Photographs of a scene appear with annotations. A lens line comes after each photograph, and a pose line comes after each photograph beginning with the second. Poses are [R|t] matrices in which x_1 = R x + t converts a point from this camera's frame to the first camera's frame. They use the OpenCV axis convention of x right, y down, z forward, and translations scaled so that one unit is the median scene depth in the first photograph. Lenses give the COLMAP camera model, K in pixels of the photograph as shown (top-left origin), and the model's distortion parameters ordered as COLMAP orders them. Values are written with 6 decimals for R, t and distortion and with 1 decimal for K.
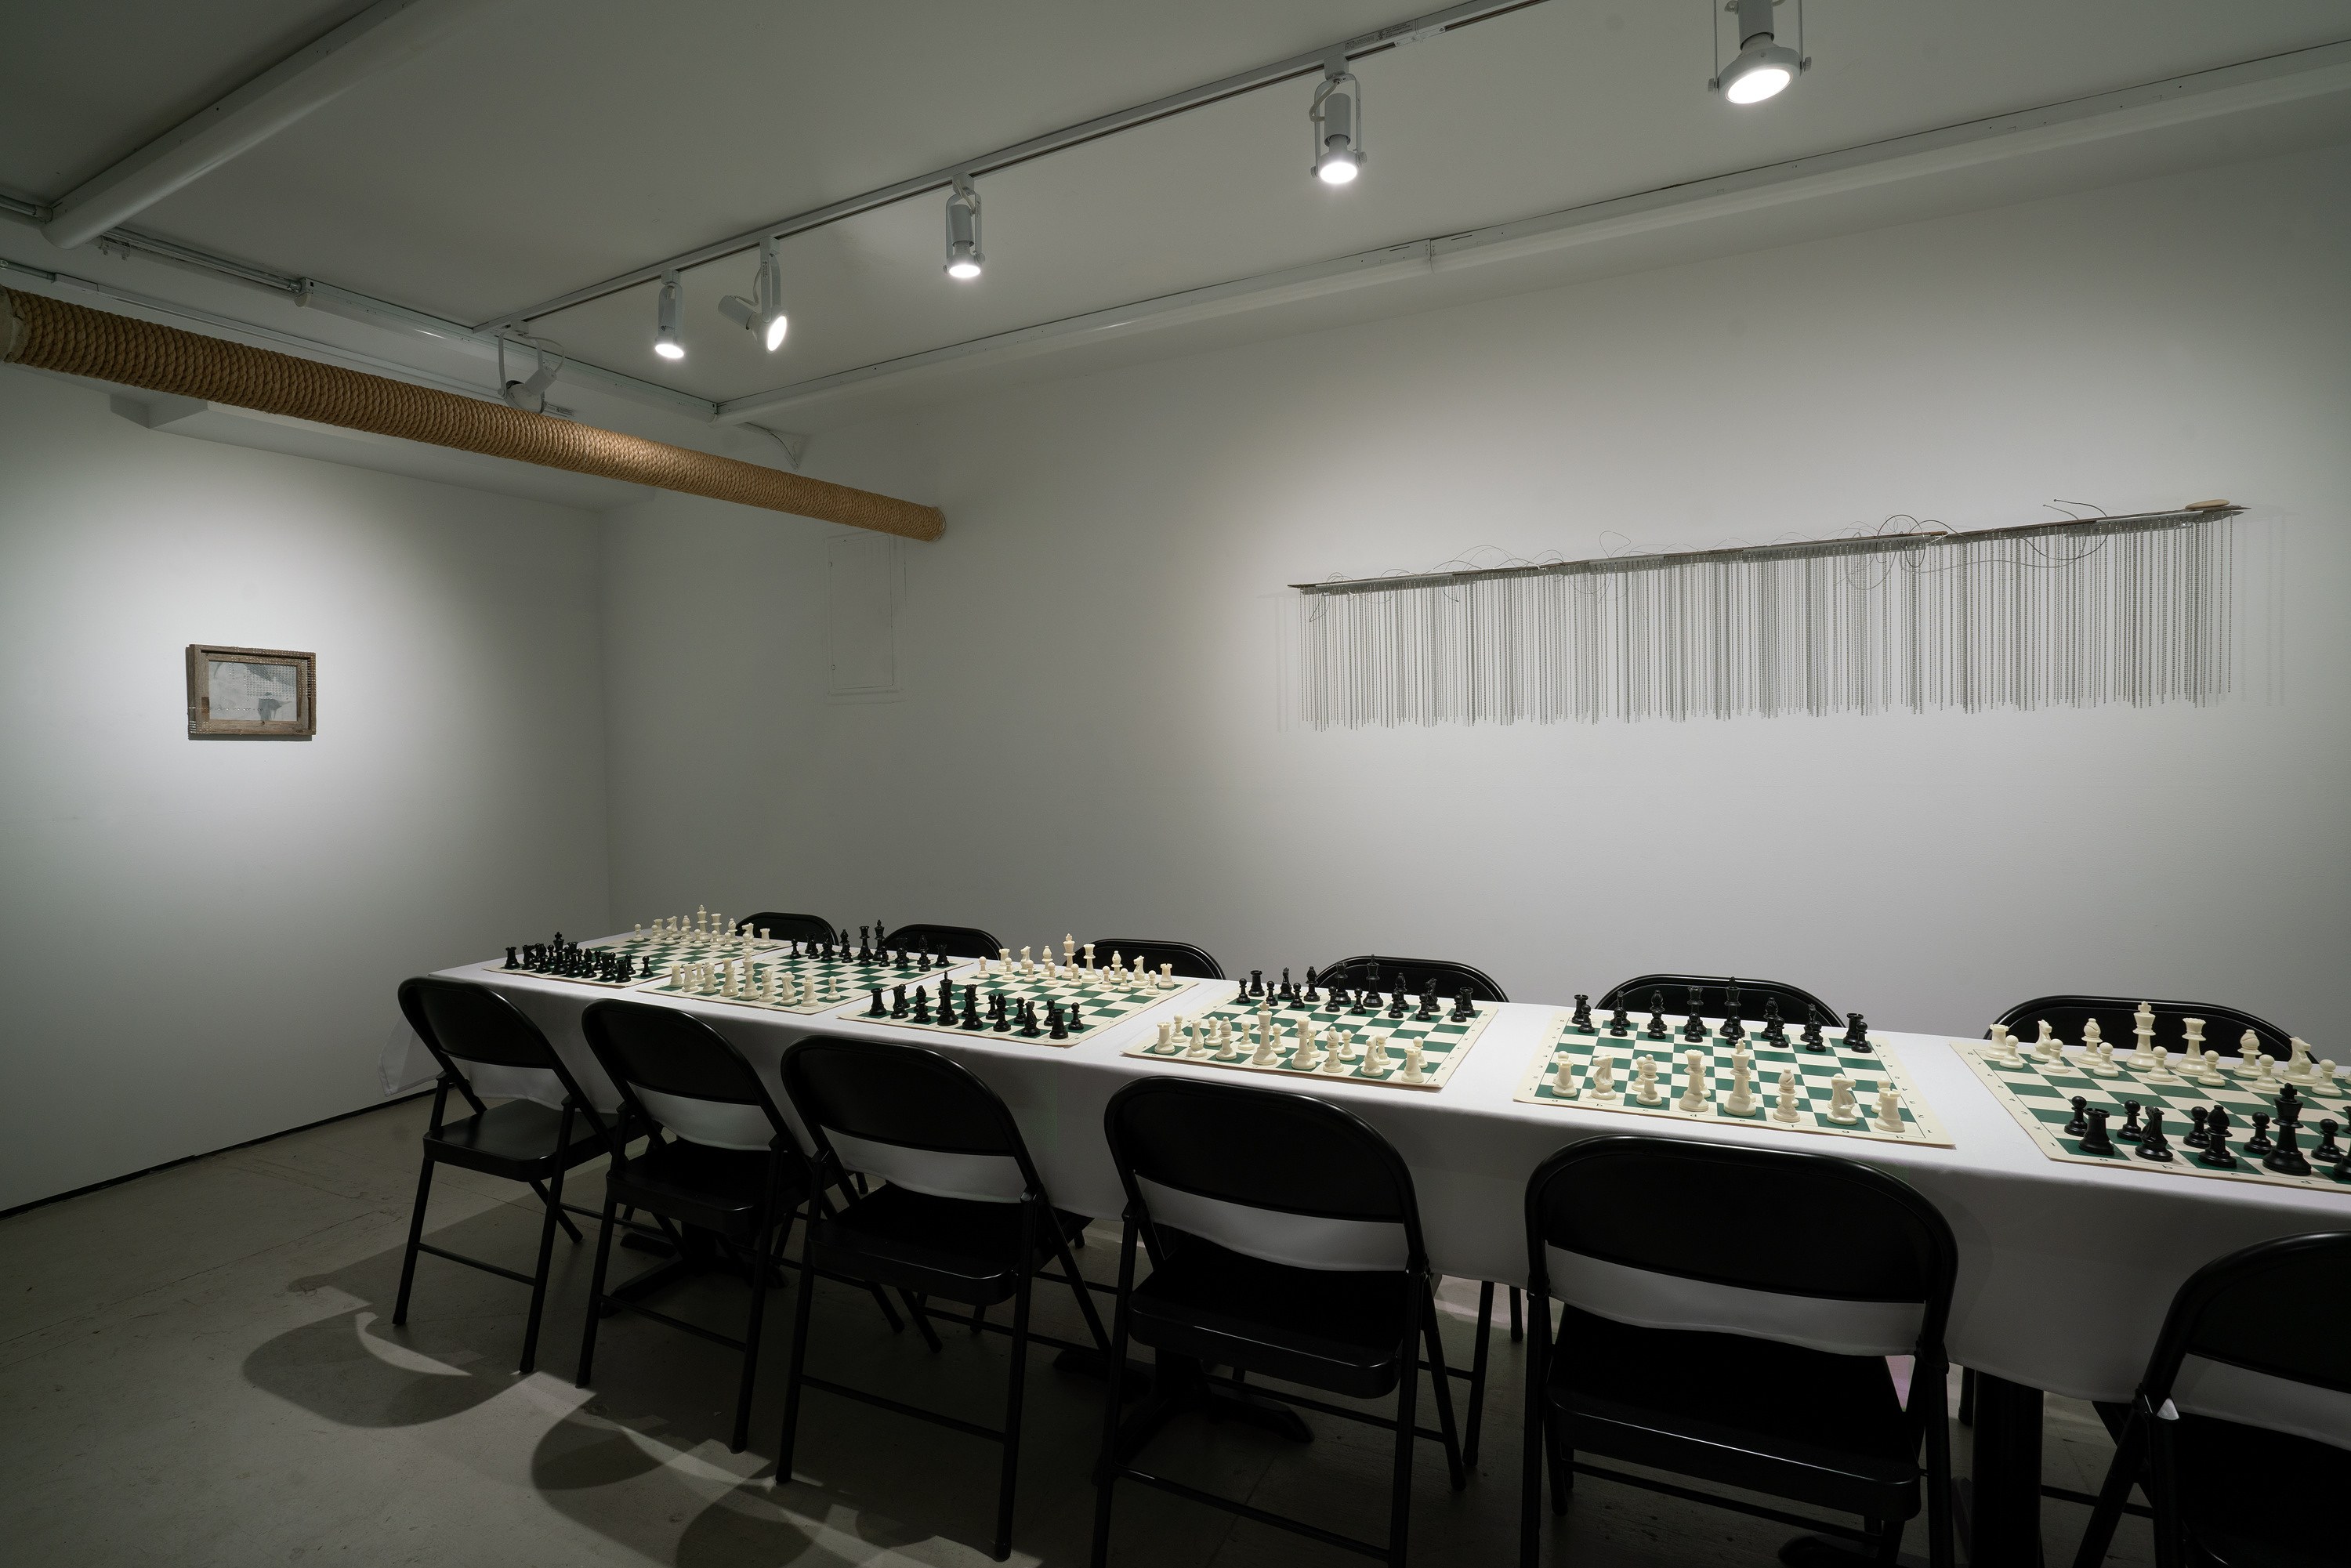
lens RADIAL K [[1079.0, 0, 1176.7], [0, 1079.0, 827.5], [0, 0, 1]] dist [-0.044808, 0.015168]
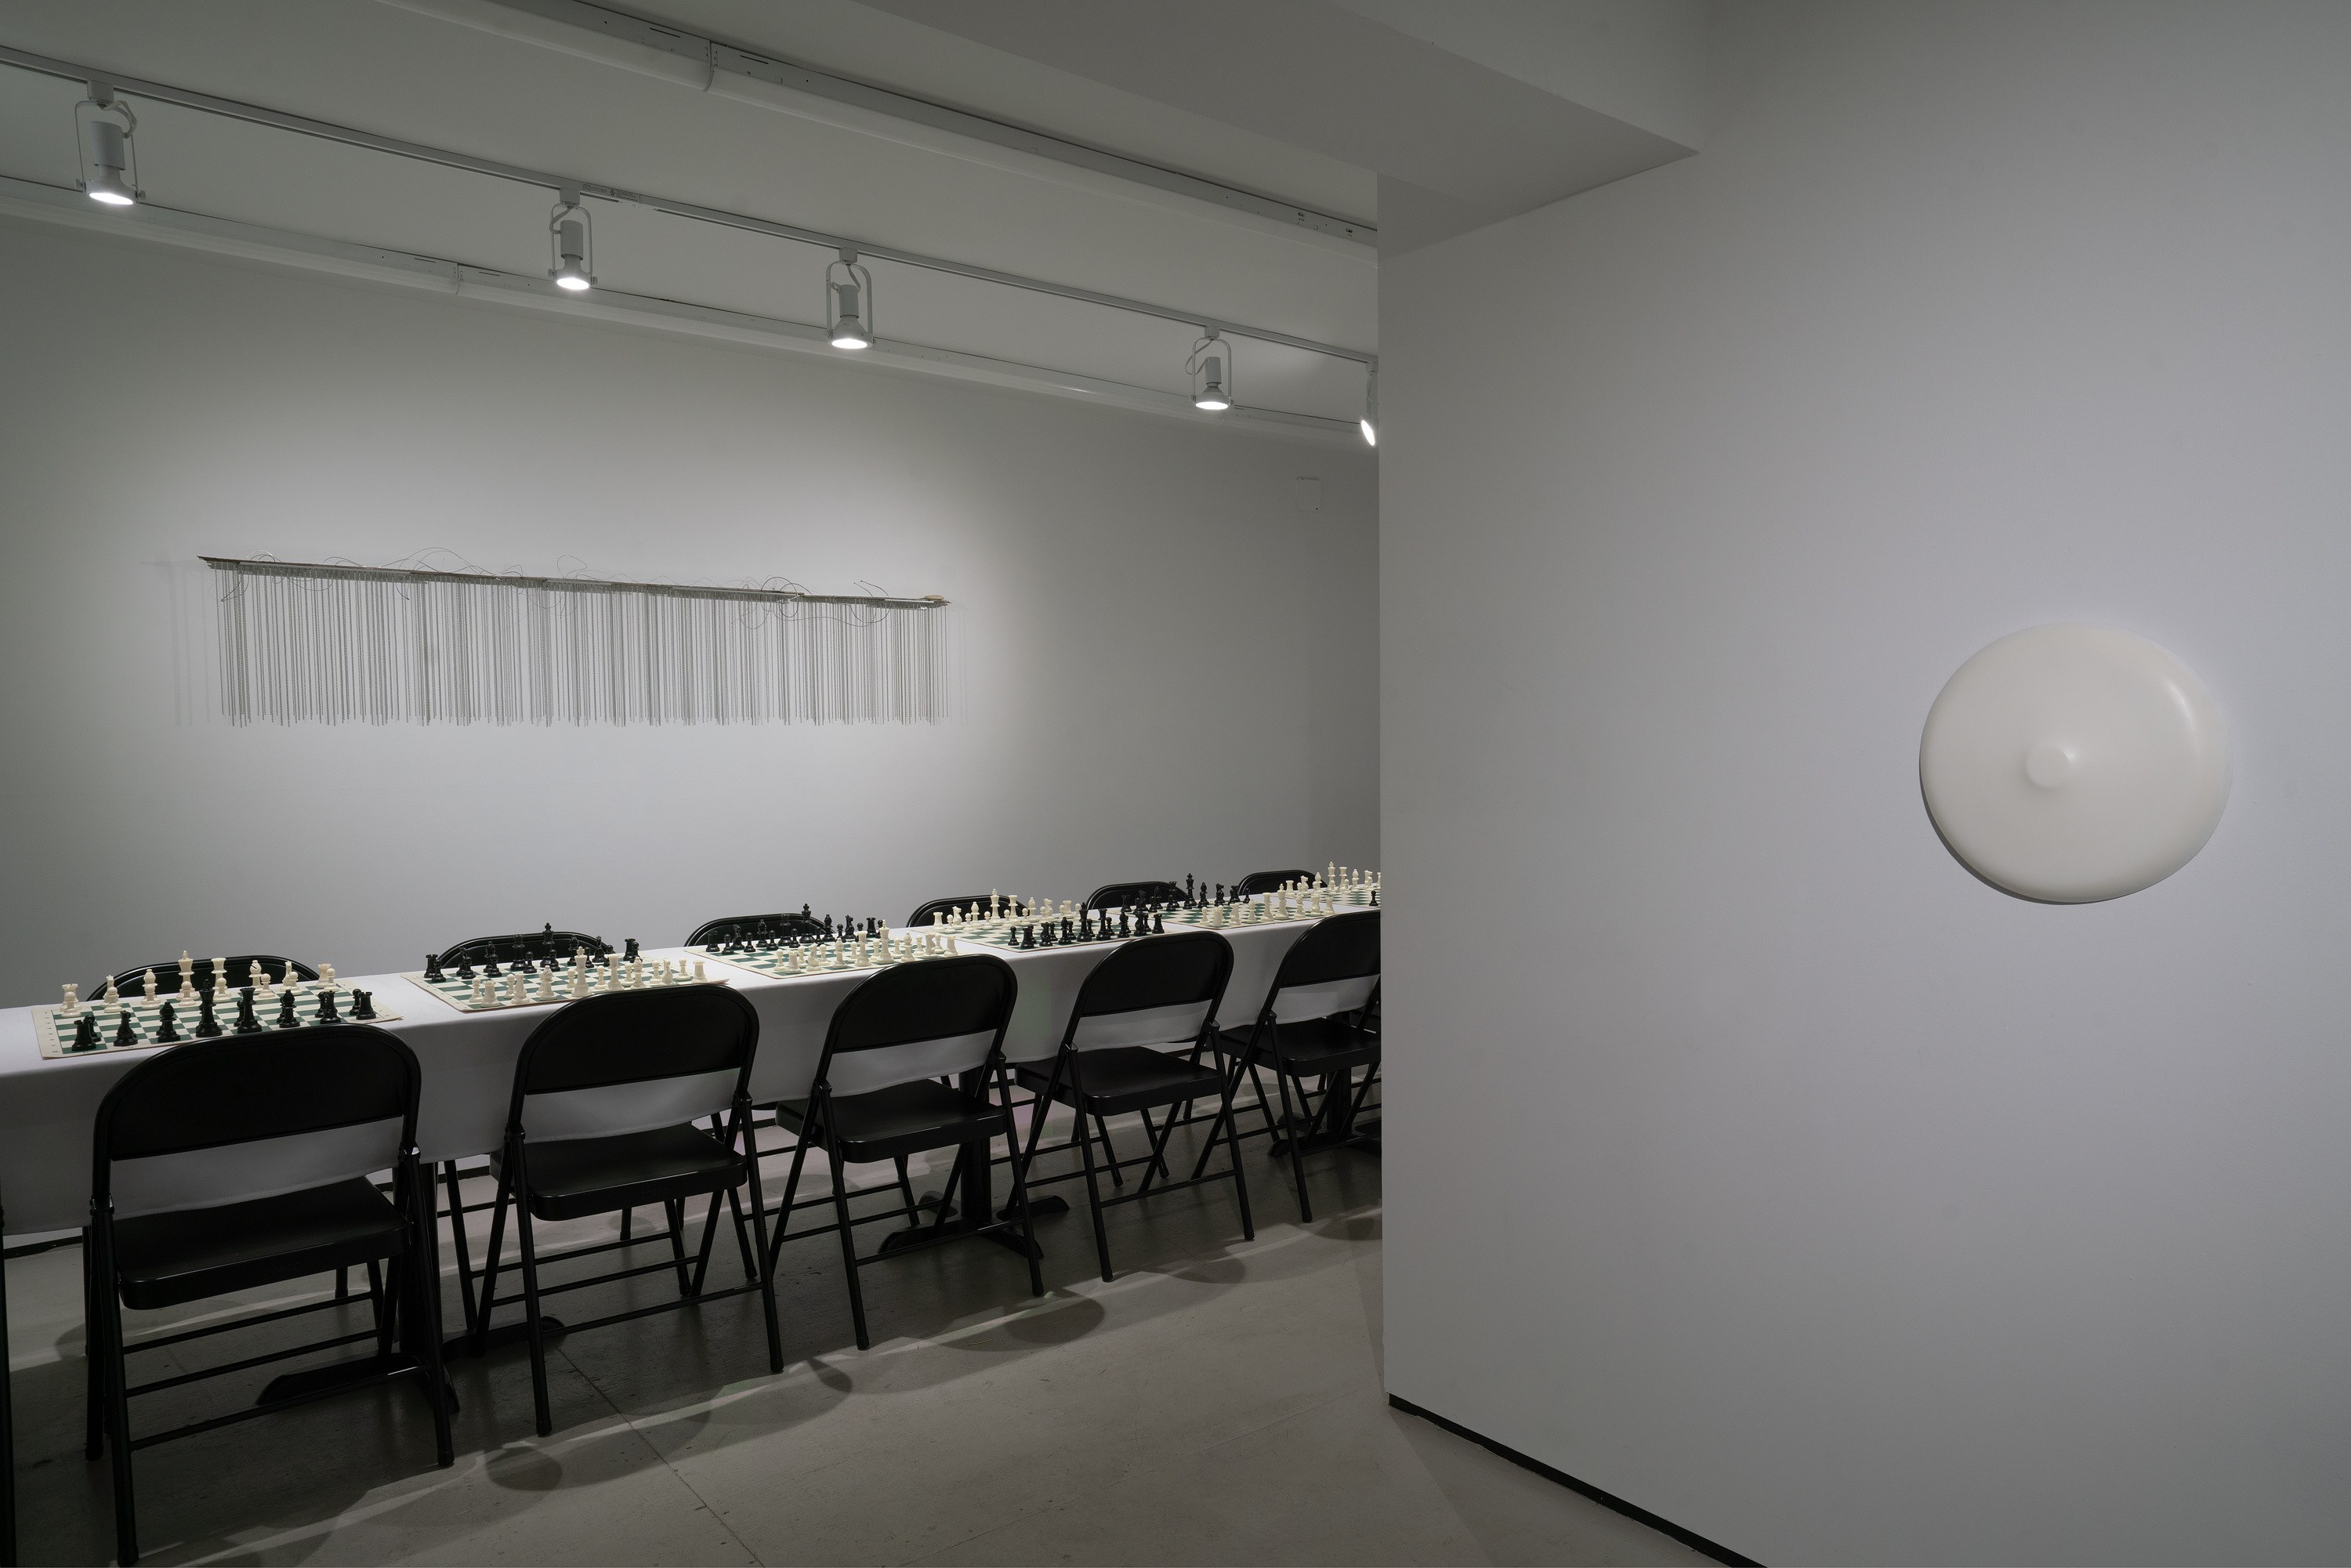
lens RADIAL K [[1666.1, 0, 1175.5], [0, 1666.1, 784.0], [0, 0, 1]] dist [-0.016395, -0.000688]
pose [[0.416164, -0.003174, 0.909284, -0.997865], [0.068629, 0.997251, -0.027929, 0.058803], [-0.906696, 0.074026, 0.415238, -0.308407]]
